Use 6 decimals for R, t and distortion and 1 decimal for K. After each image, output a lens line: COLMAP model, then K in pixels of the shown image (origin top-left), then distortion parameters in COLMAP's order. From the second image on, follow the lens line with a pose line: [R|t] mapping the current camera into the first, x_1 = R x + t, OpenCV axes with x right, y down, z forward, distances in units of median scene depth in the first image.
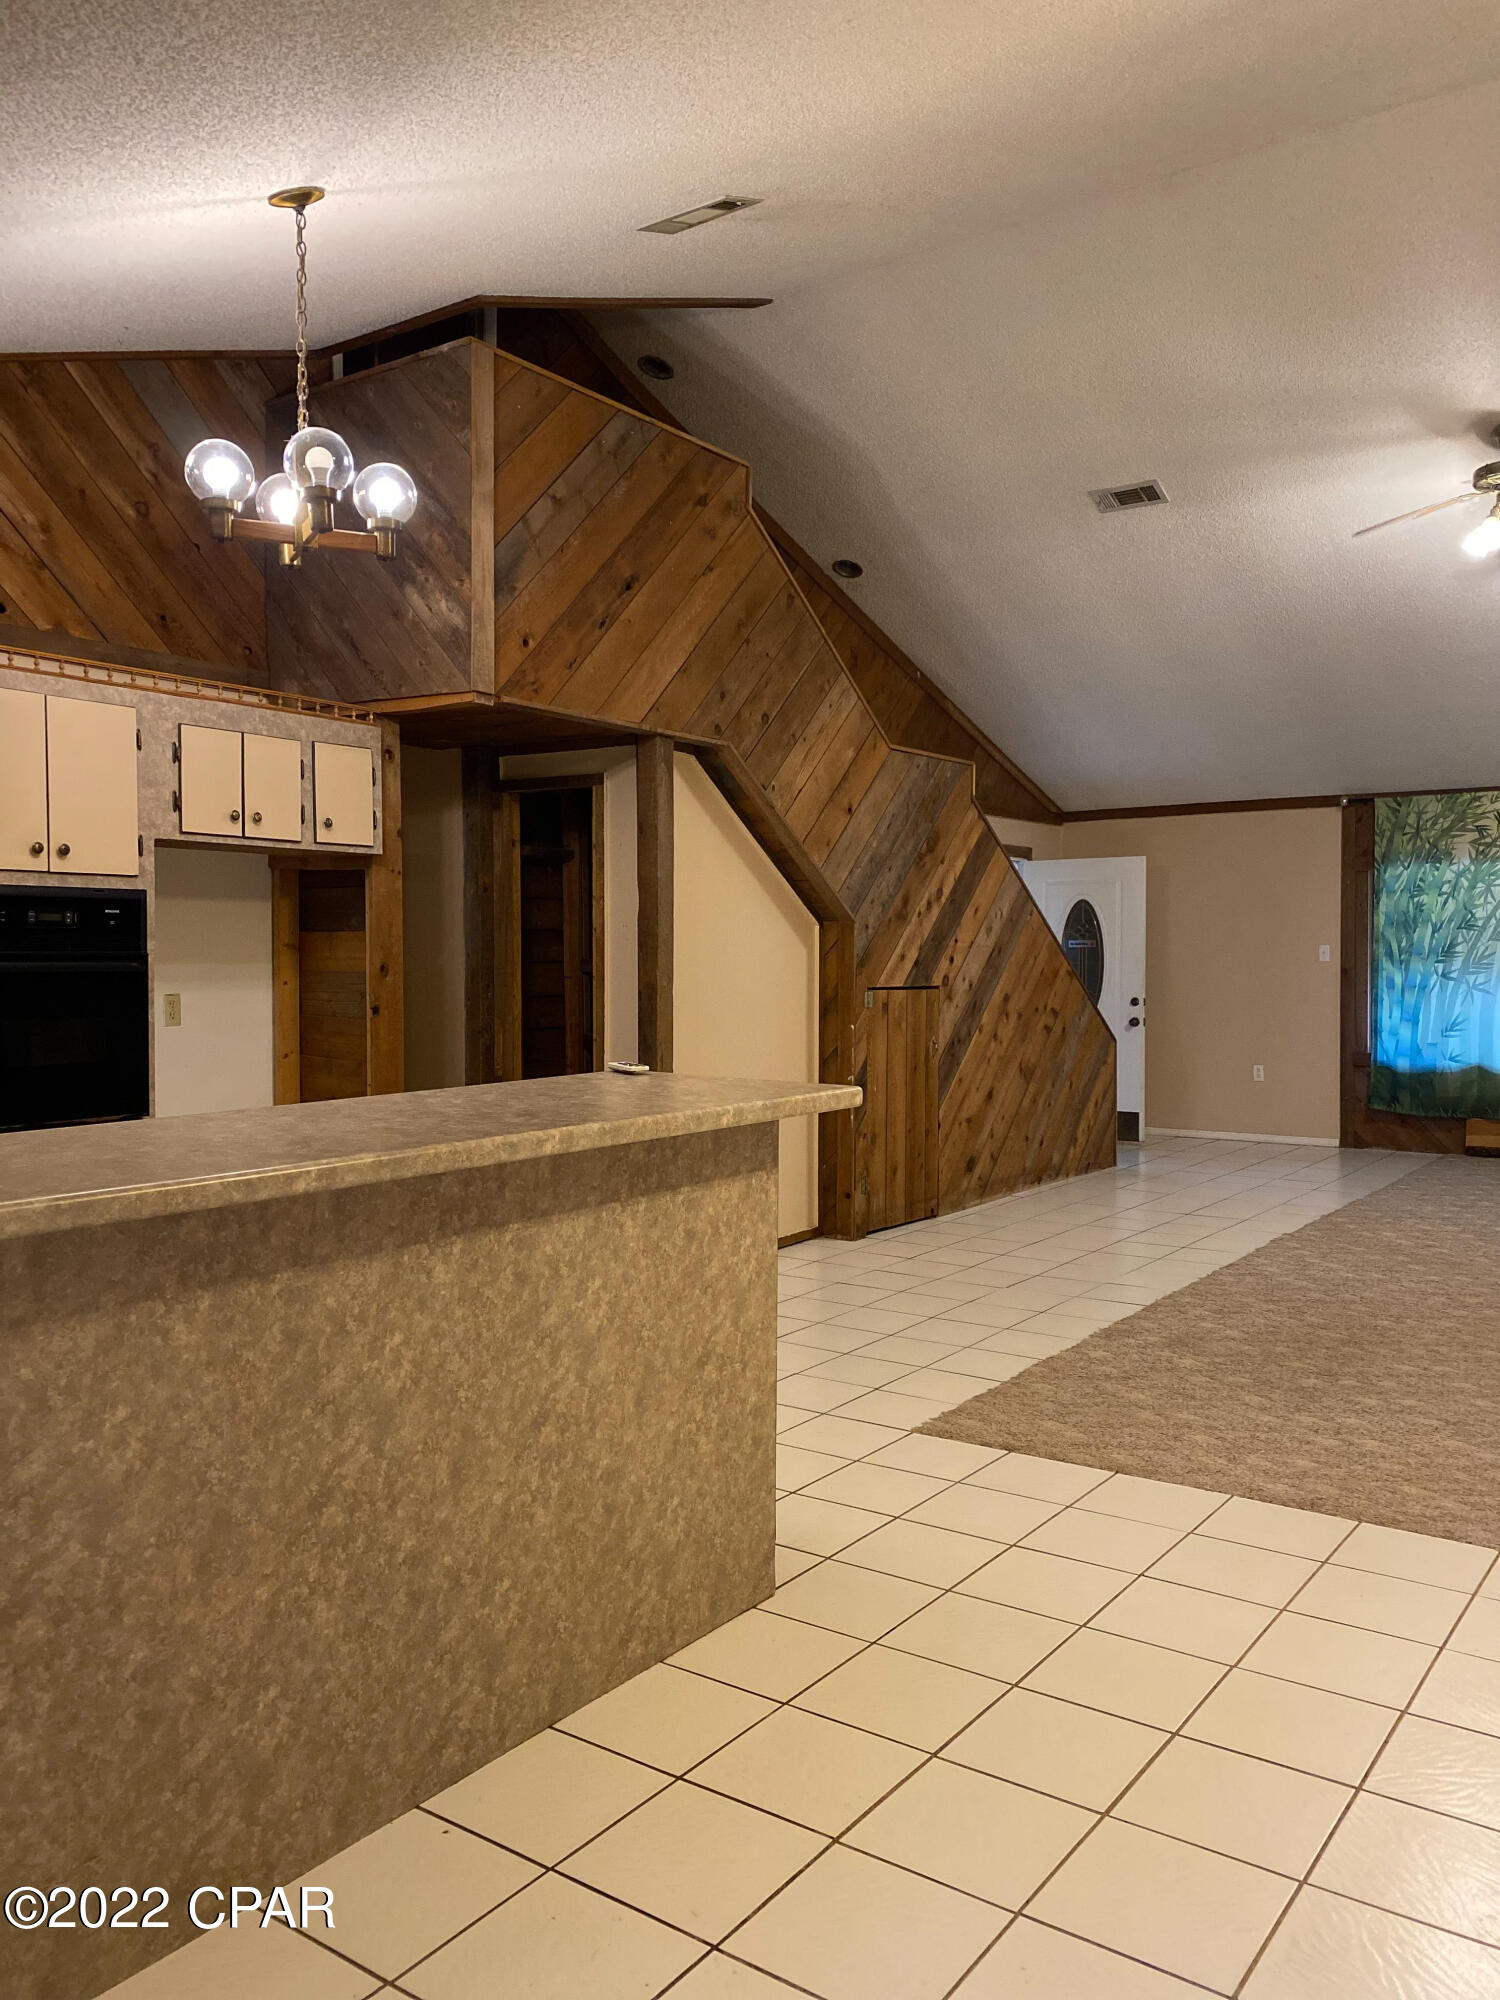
lens RADIAL K [[1521.7, 0, 771.0], [0, 1521.7, 1002.2], [0, 0, 1]] dist [0.043941, -0.063902]
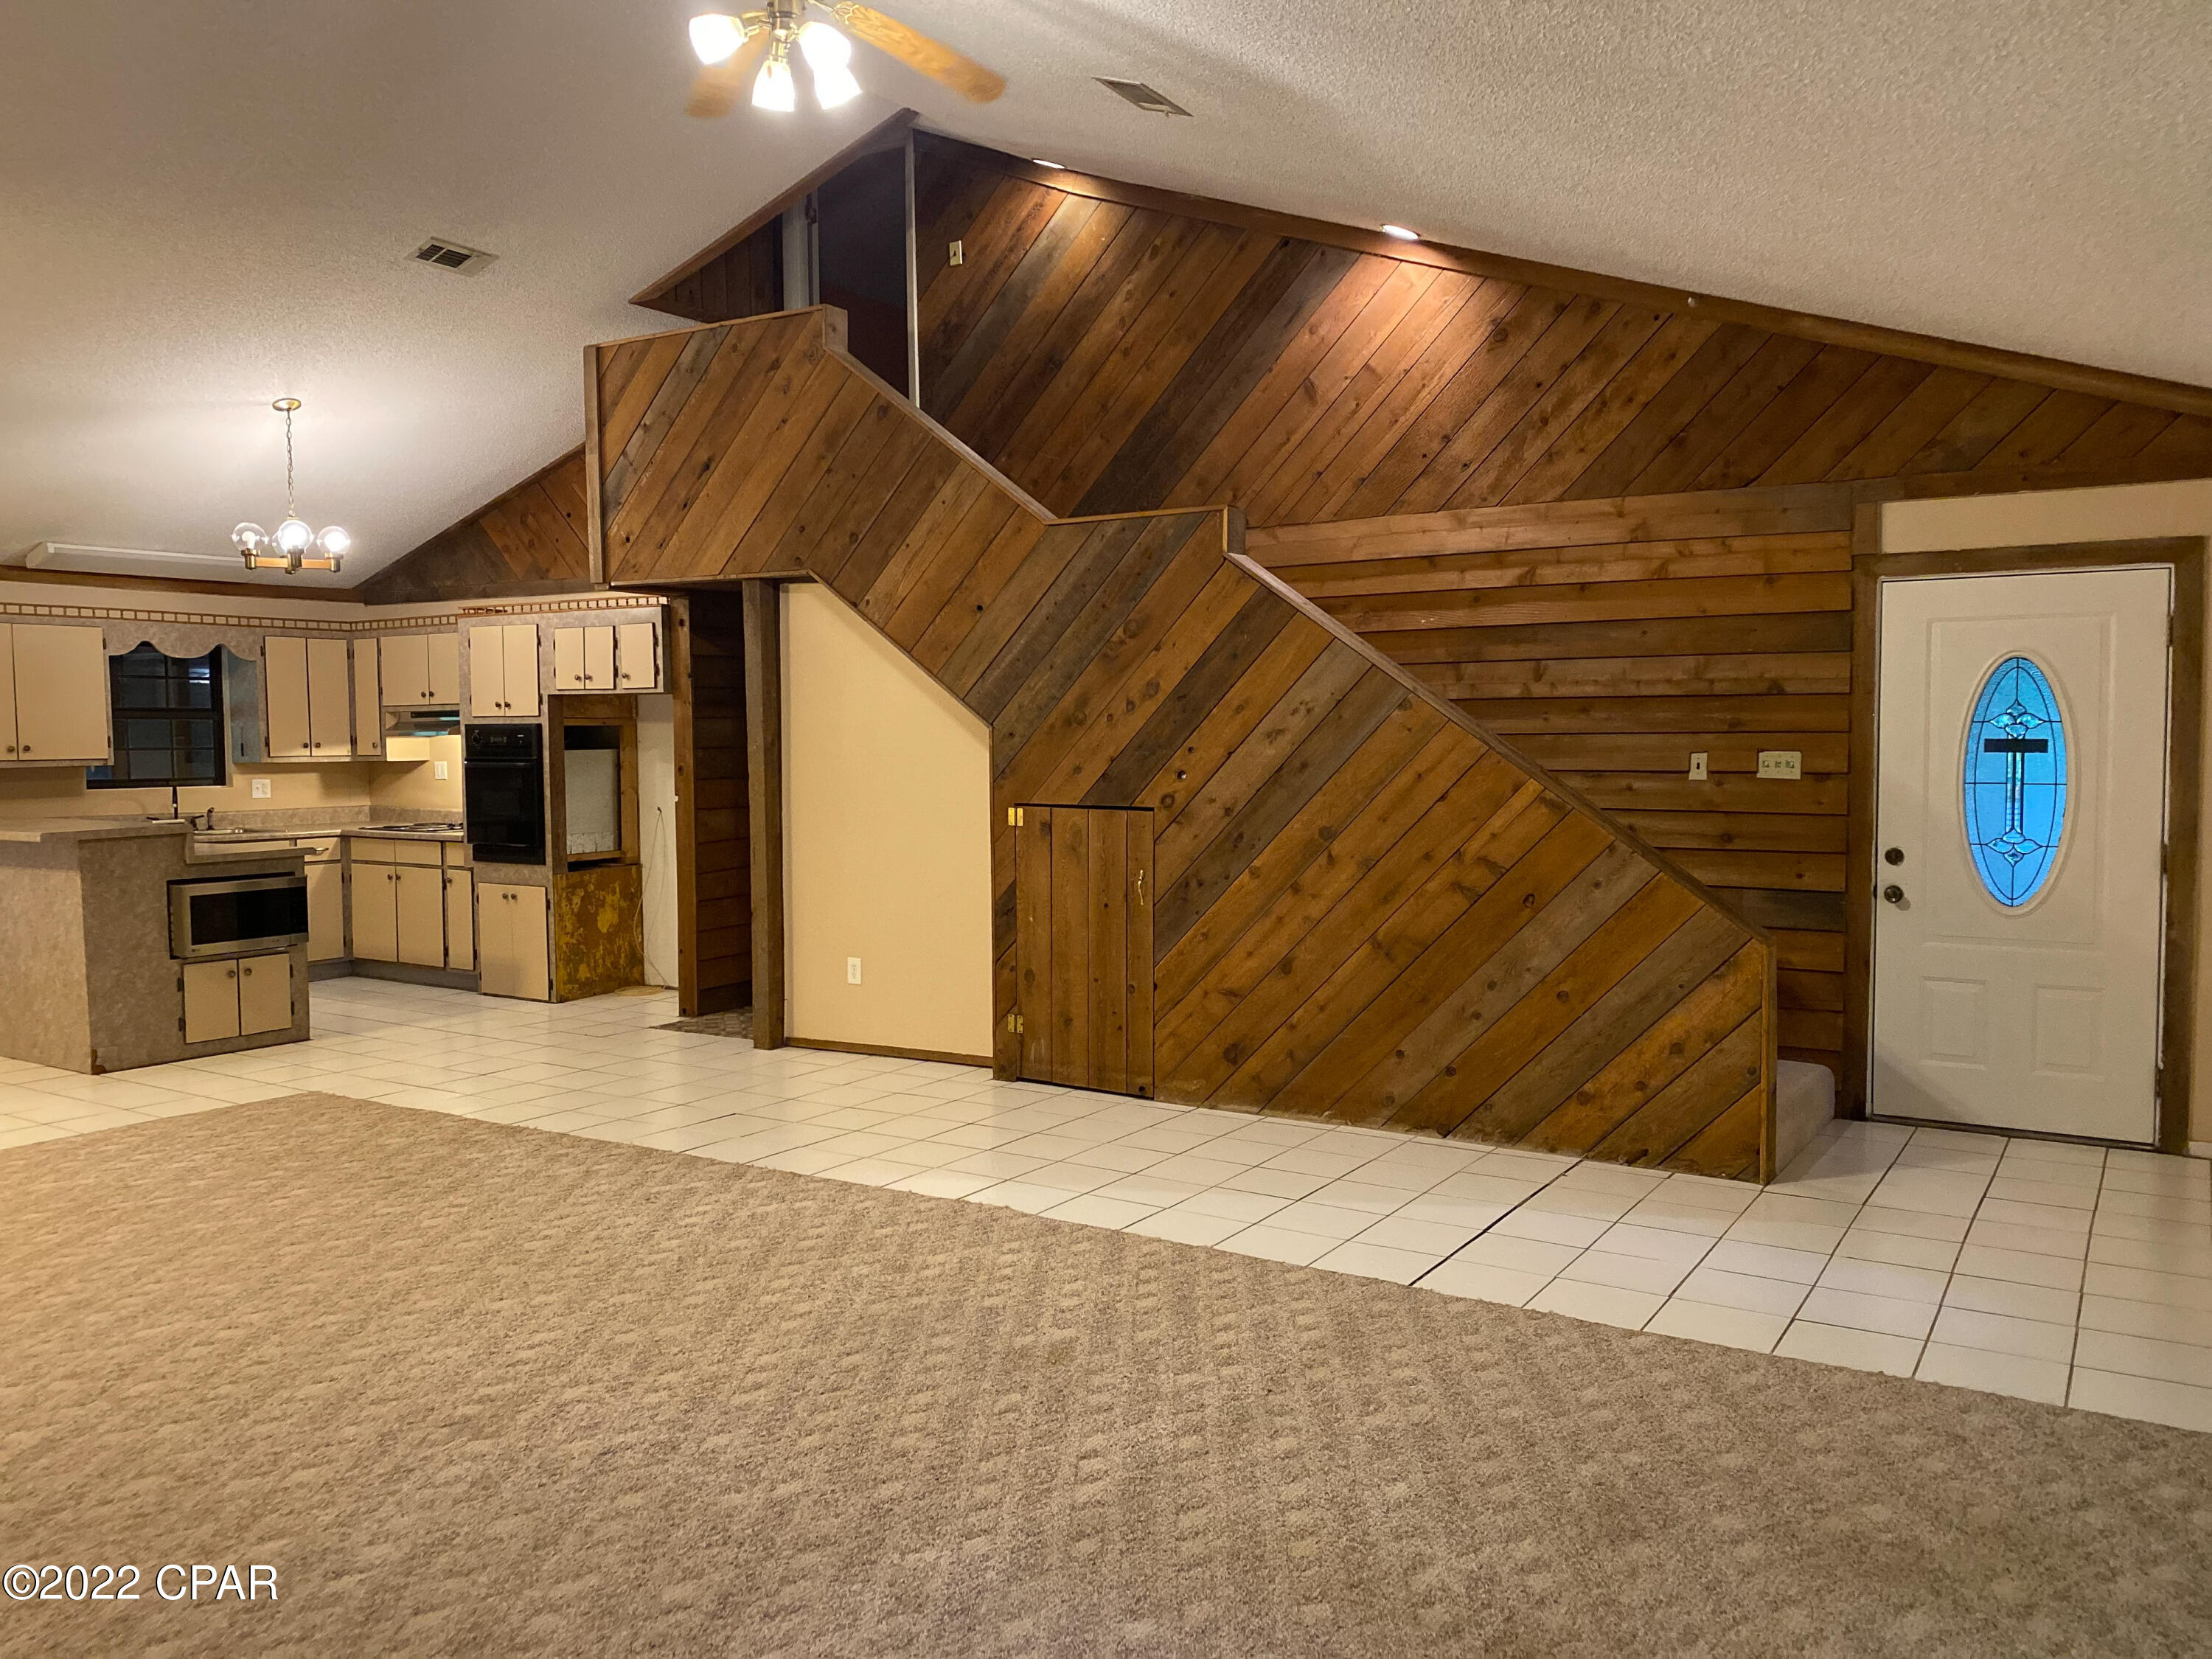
lens RADIAL K [[1682.9, 0, 1101.4], [0, 1682.9, 825.9], [0, 0, 1]] dist [0.043941, -0.063902]
pose [[0.048136, 0.058366, -0.997134, 0.973763], [-0.026307, 0.998019, 0.057148, -0.050093], [0.998494, 0.023481, 0.049576, 0.932757]]
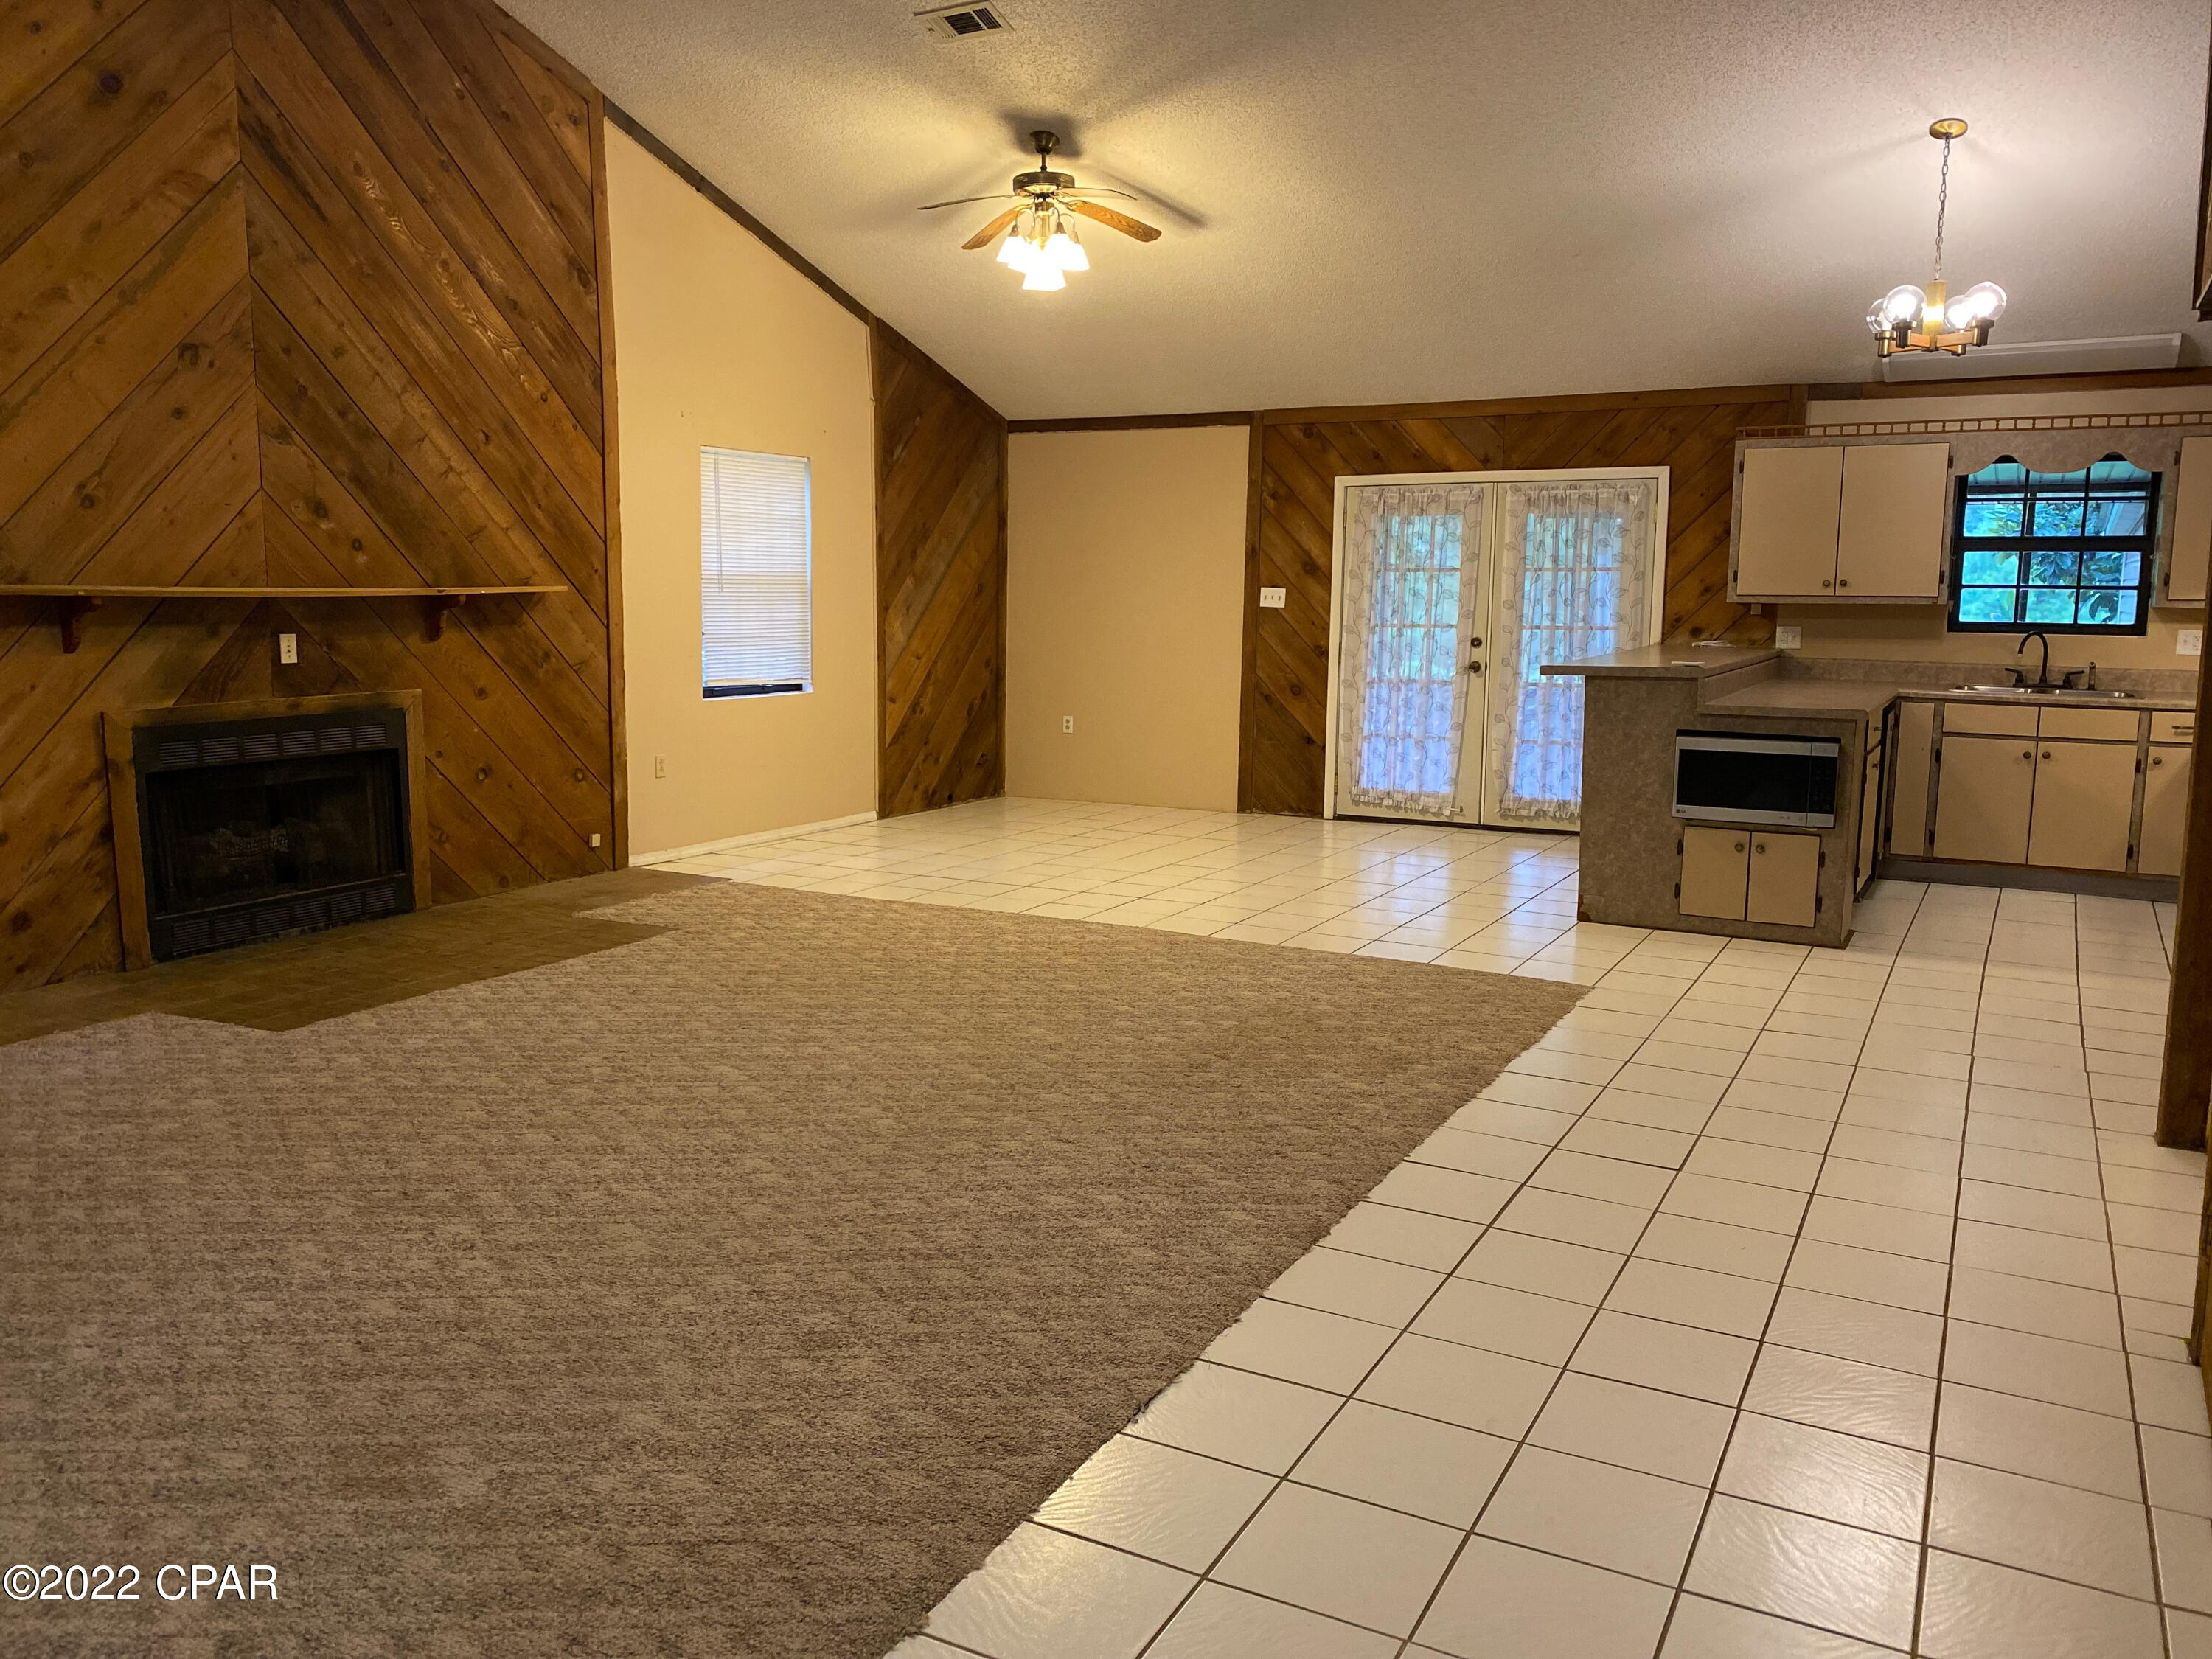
lens RADIAL K [[1682.9, 0, 1116.2], [0, 1682.9, 829.7], [0, 0, 1]] dist [0.043941, -0.063902]
pose [[-0.991901, 0.014858, -0.126142, 0.361047], [-0.007953, 0.983921, 0.178426, -0.051329], [0.126765, 0.177984, -0.975834, 1.277906]]
